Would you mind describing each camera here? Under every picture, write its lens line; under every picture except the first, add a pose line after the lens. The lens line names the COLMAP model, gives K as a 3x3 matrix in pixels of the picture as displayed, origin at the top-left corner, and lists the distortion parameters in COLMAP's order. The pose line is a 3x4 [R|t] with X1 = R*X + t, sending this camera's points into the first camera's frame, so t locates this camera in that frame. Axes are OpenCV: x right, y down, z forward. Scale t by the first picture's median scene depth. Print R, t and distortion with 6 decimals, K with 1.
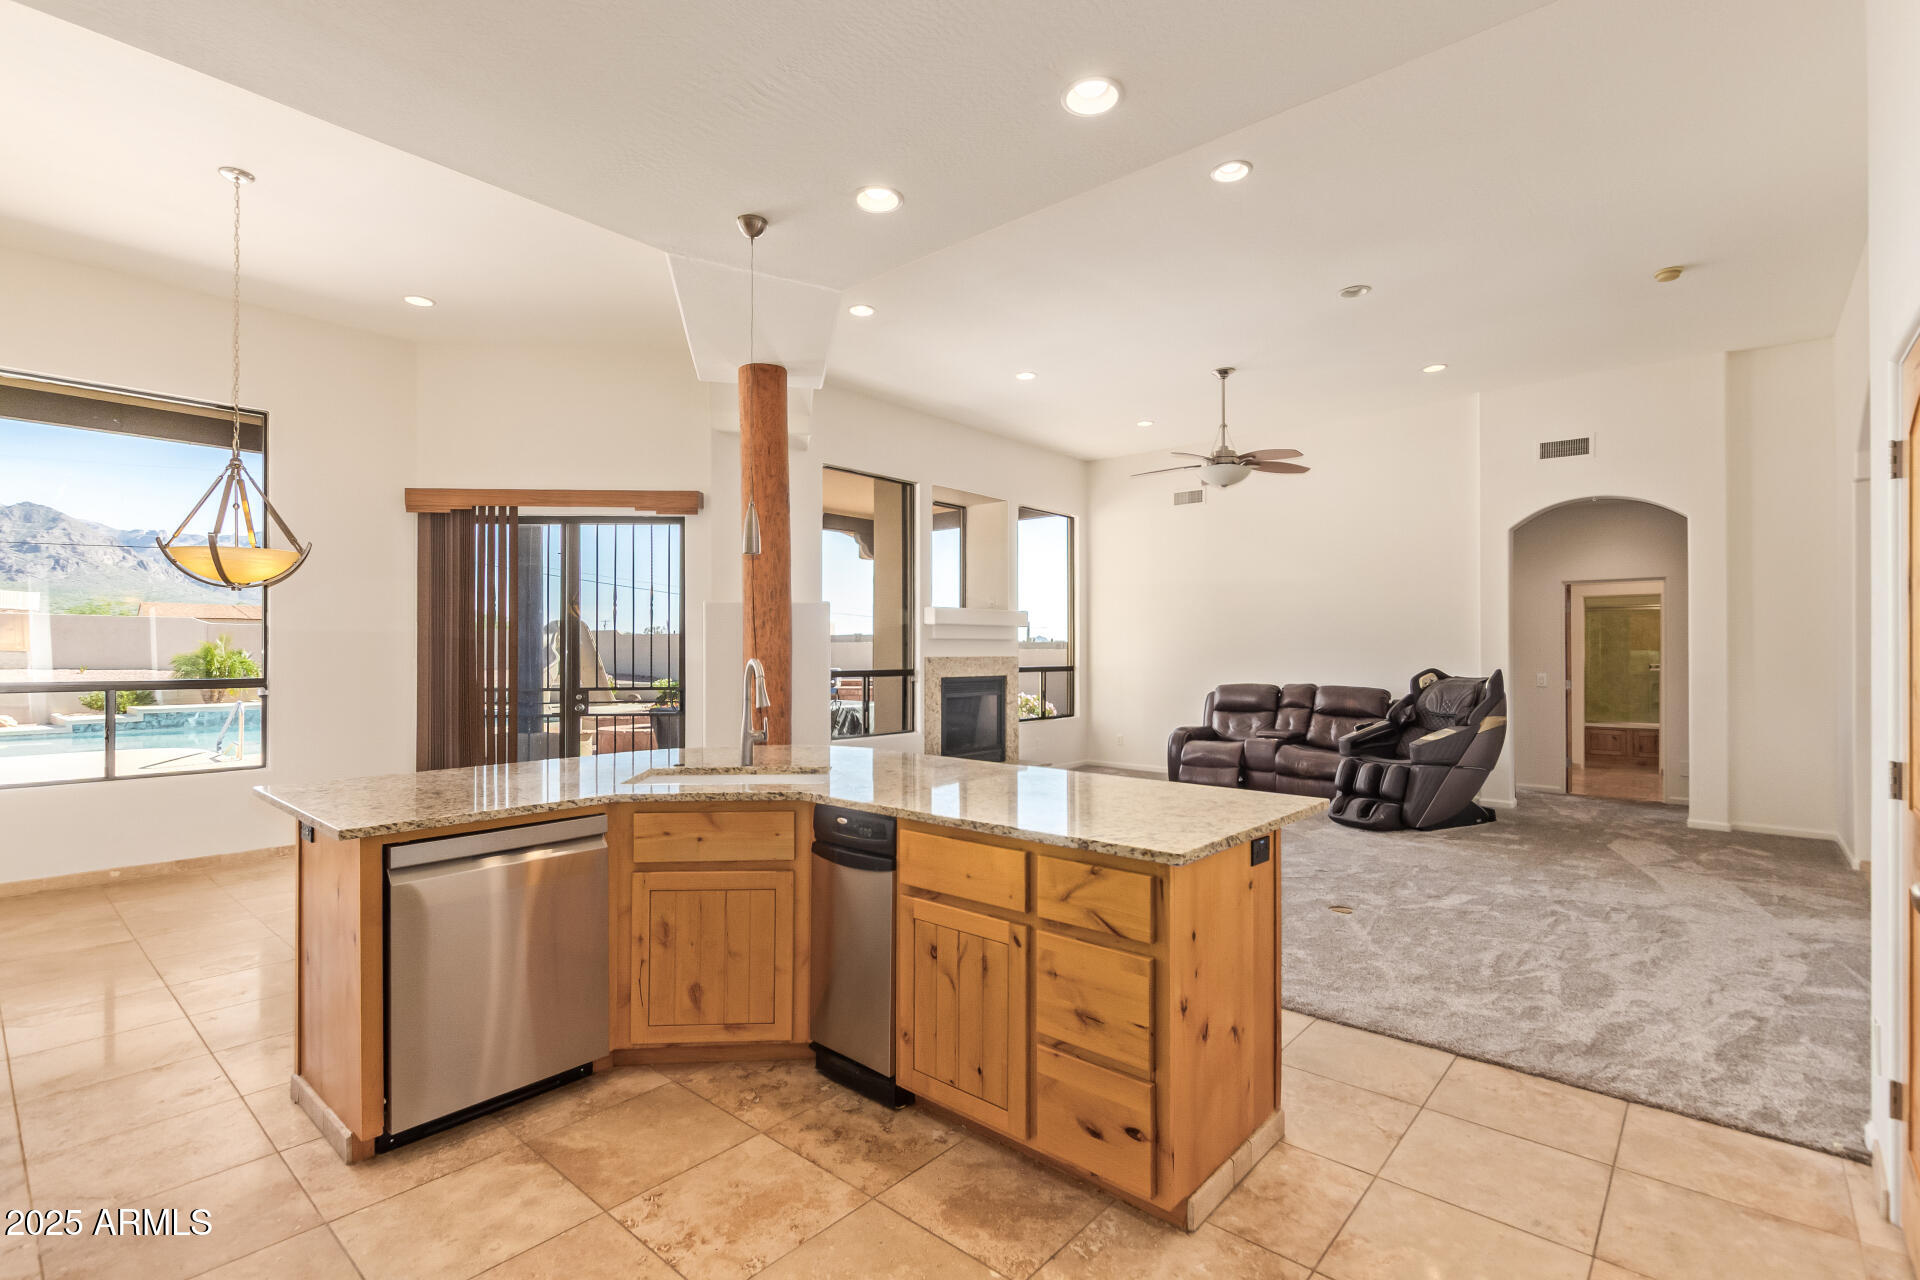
lens RADIAL K [[882.5, 0, 951.6], [0, 882.5, 640.2], [0, 0, 1]] dist [0.004576, -0.002697]
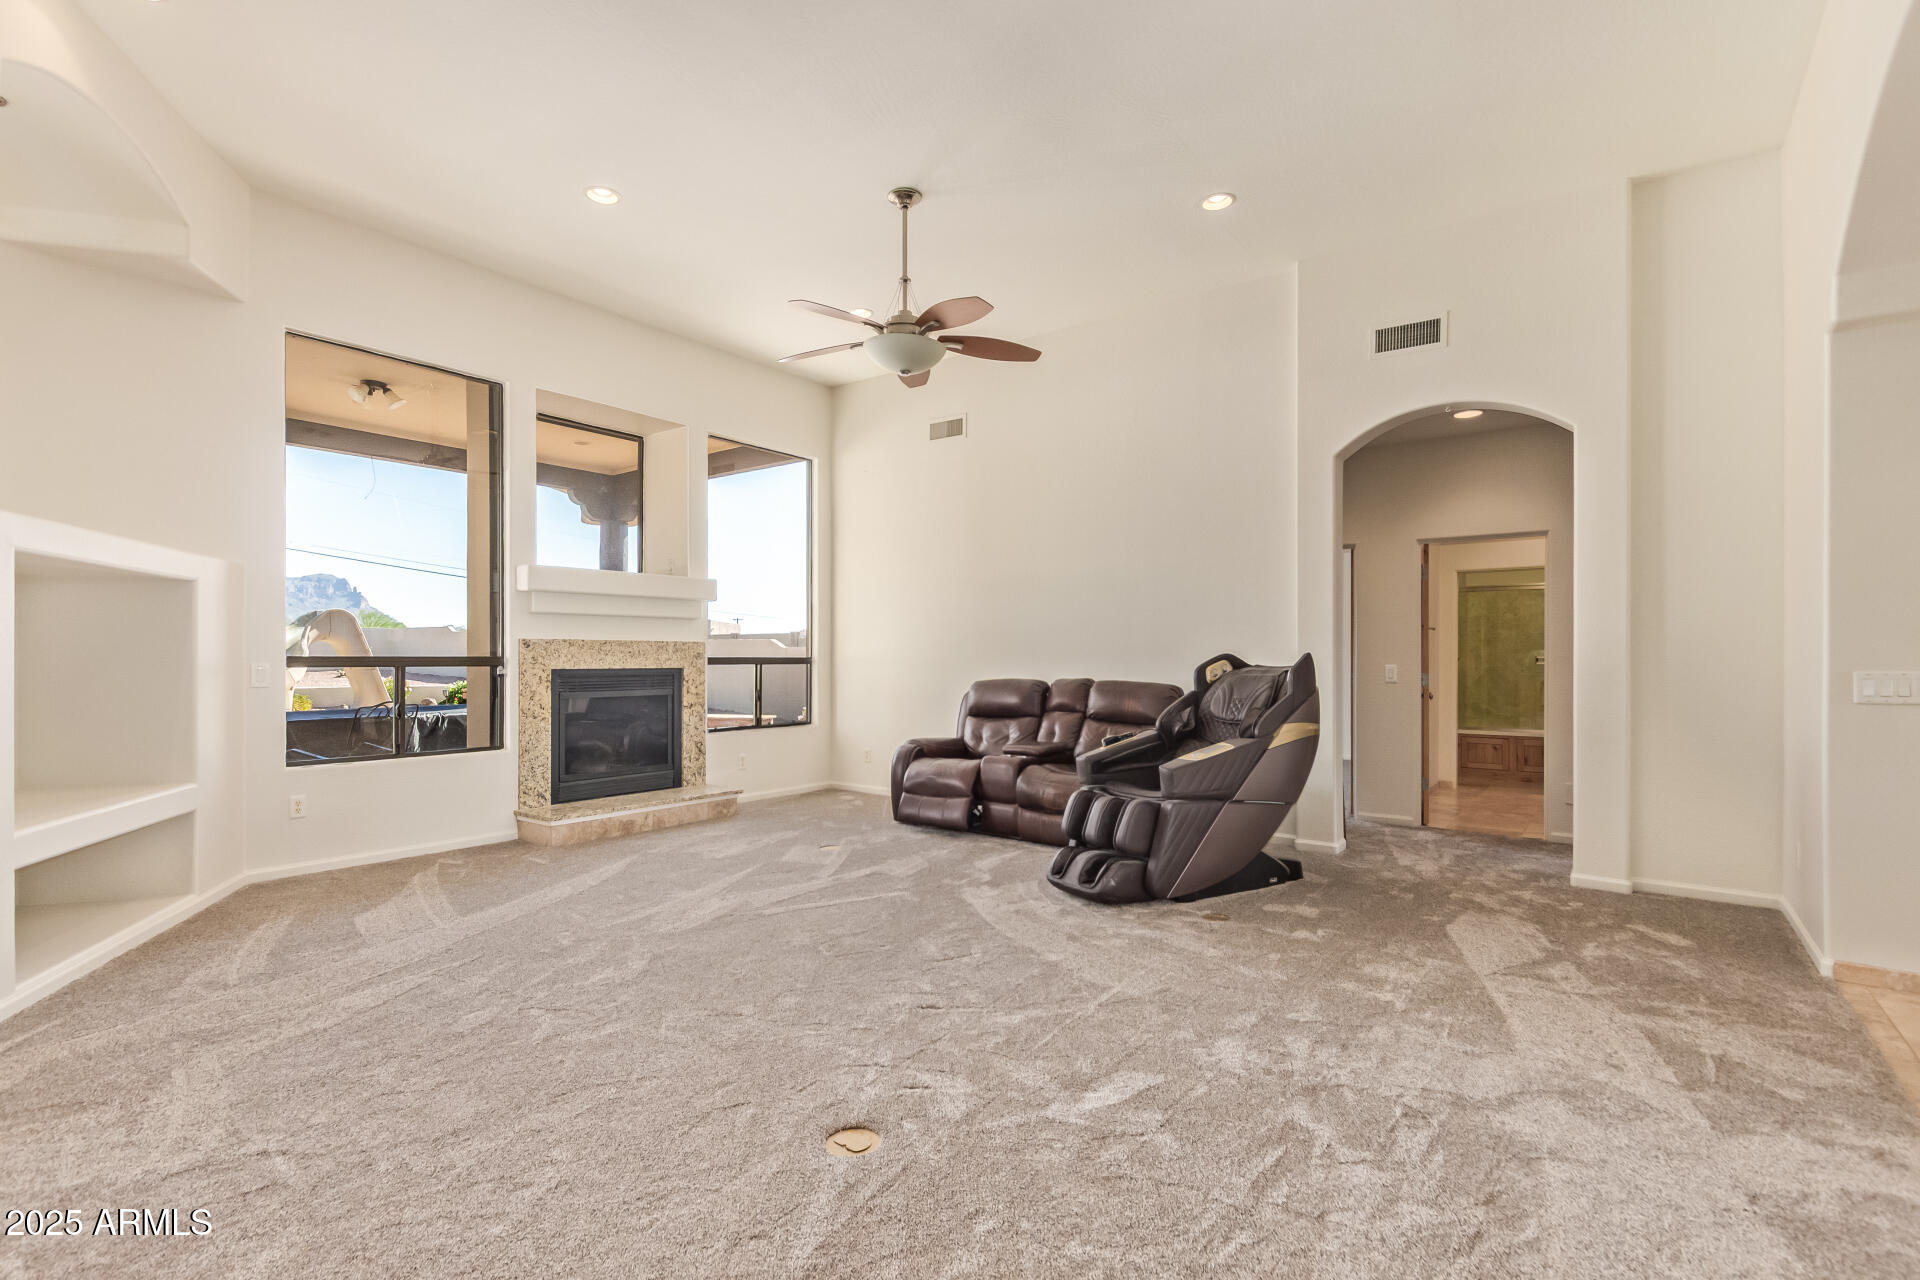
lens RADIAL K [[882.5, 0, 959.1], [0, 882.5, 650.4], [0, 0, 1]] dist [0.004576, -0.002697]
pose [[0.997361, 0.001909, 0.072573, 0.294954], [-0.002289, 0.999984, 0.005153, 0.026930], [-0.072562, -0.005305, 0.997350, 0.335767]]
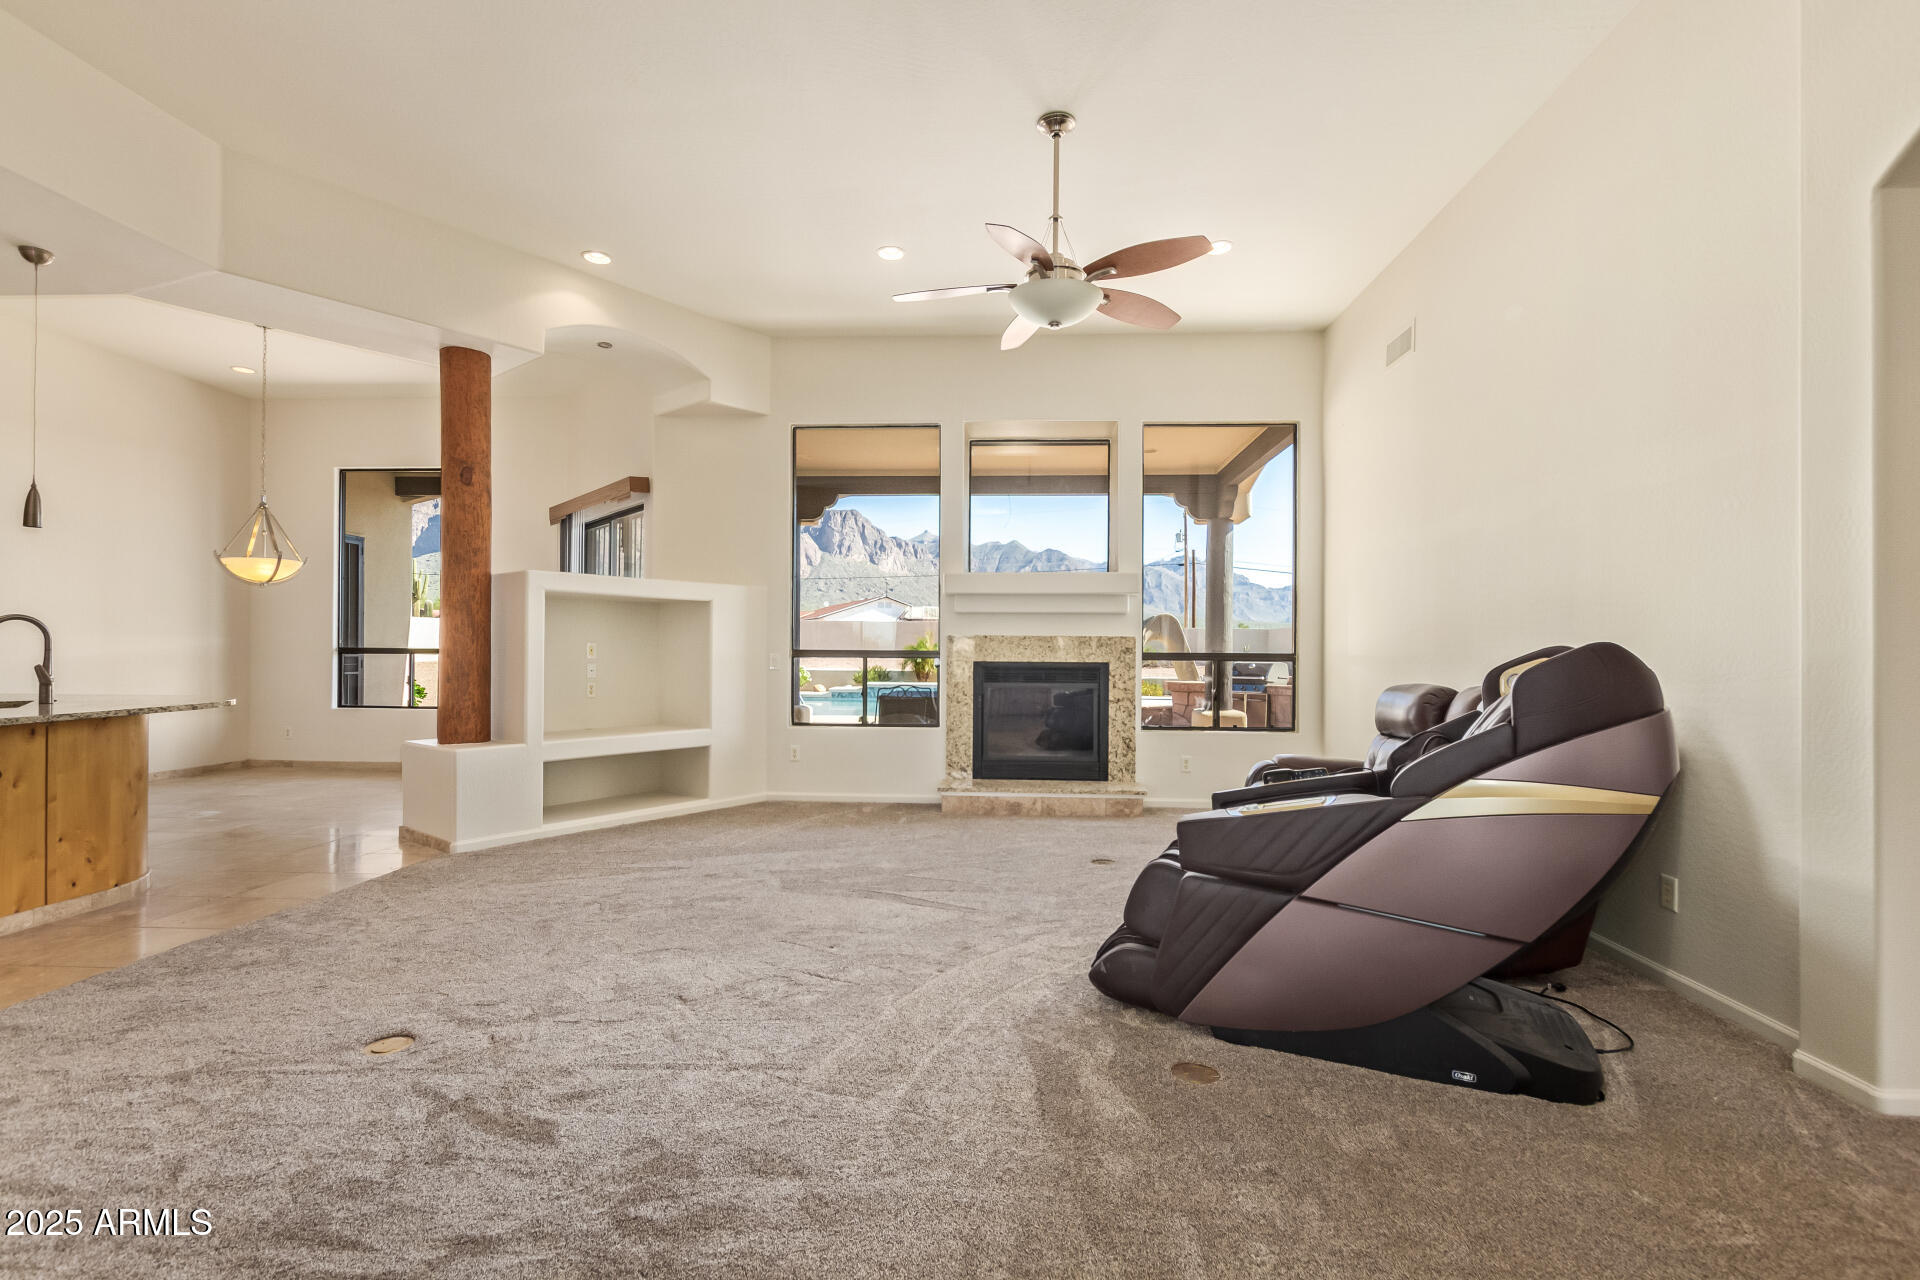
lens RADIAL K [[882.5, 0, 986.1], [0, 882.5, 648.5], [0, 0, 1]] dist [0.004576, -0.002697]
pose [[0.618326, 0.003584, -0.785914, 0.714819], [0.003021, 0.999971, 0.006937, 0.029002], [0.785916, -0.006664, 0.618297, 0.597479]]
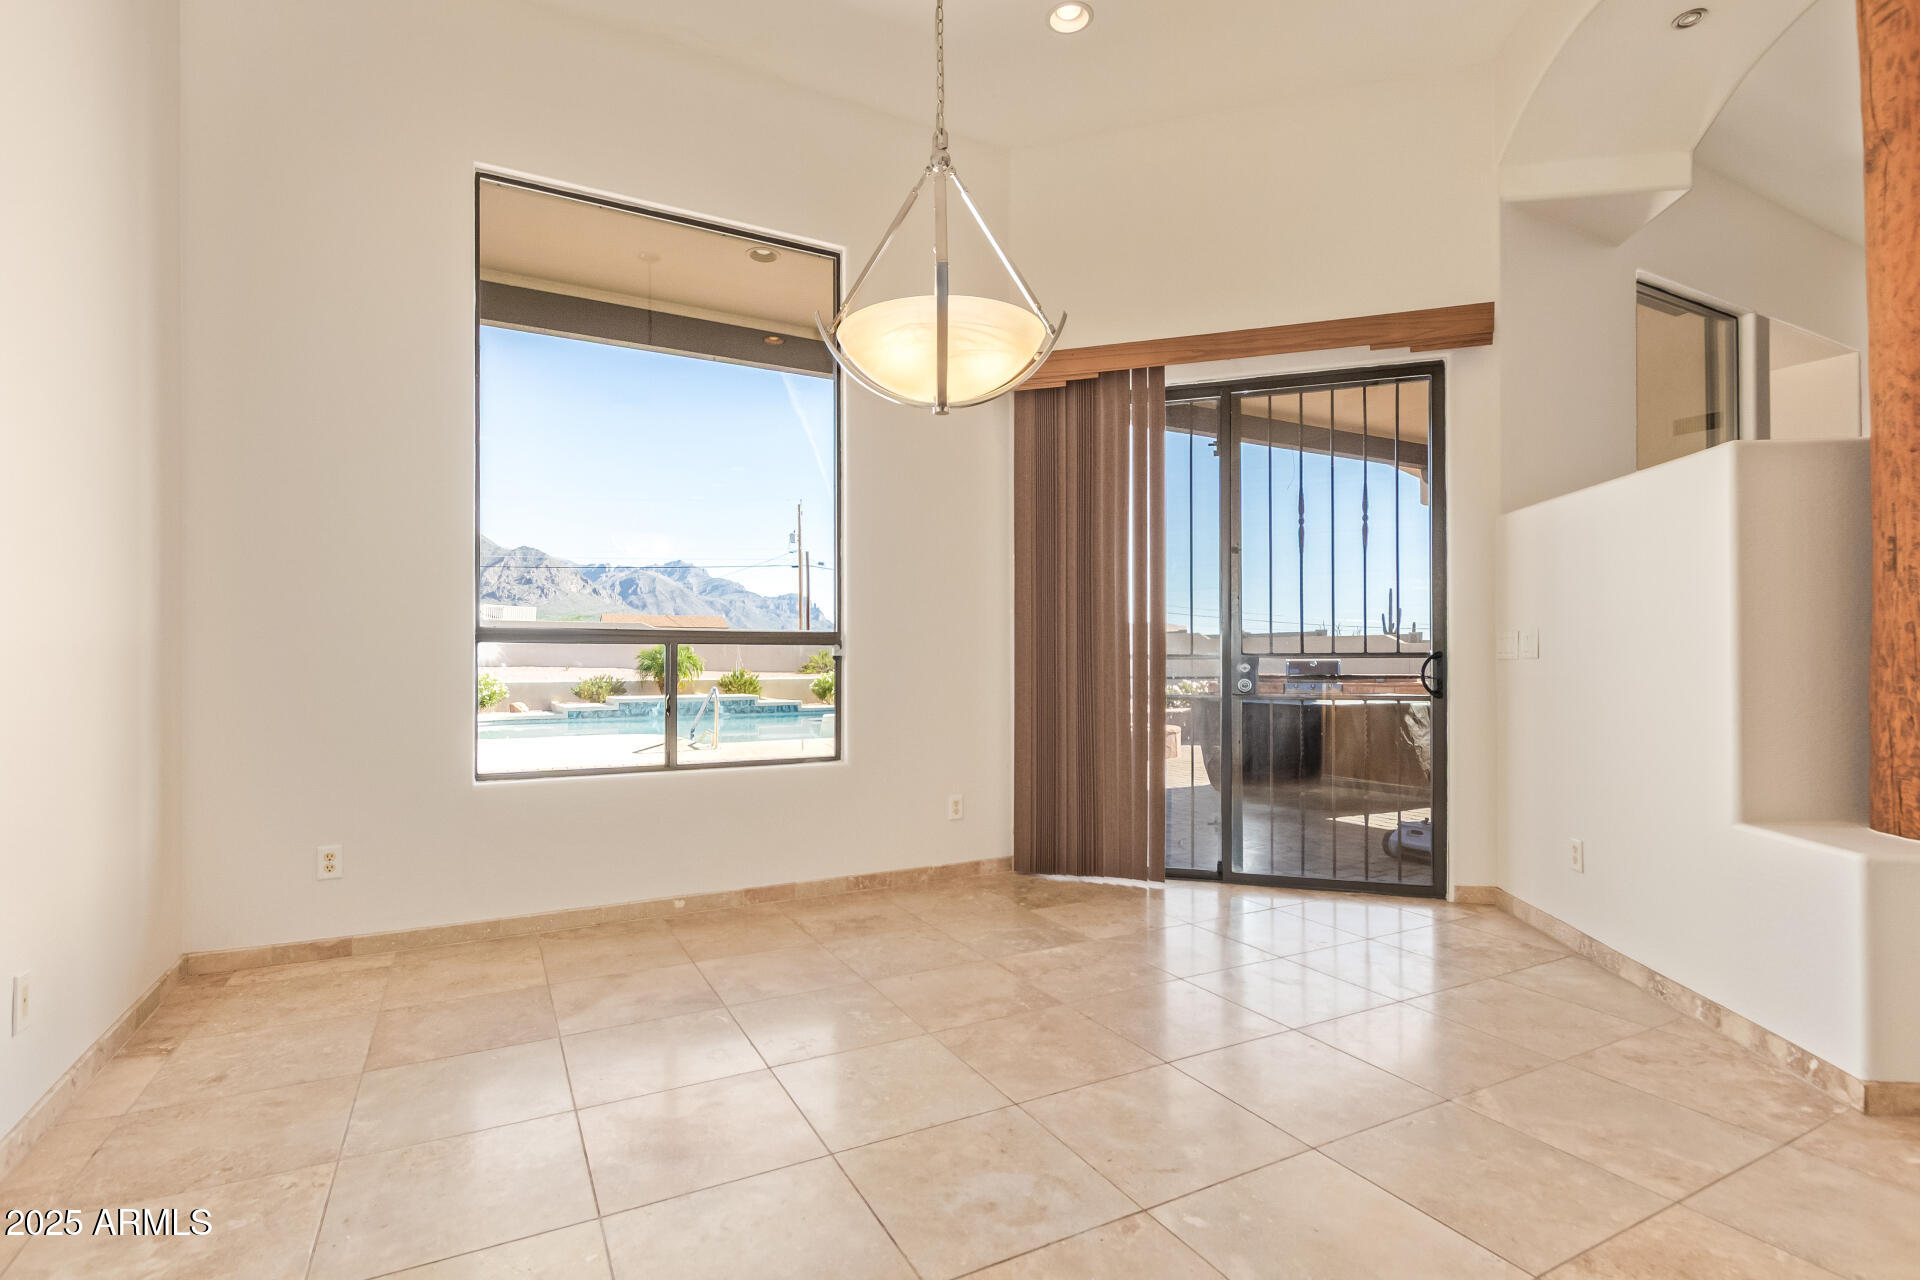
lens RADIAL K [[882.5, 0, 953.5], [0, 882.5, 643.4], [0, 0, 1]] dist [0.004576, -0.002697]
pose [[0.937296, -0.005709, -0.348487, -0.379214], [0.003455, 0.999969, -0.007088, 0.048739], [0.348517, 0.005440, 0.937287, 0.319766]]
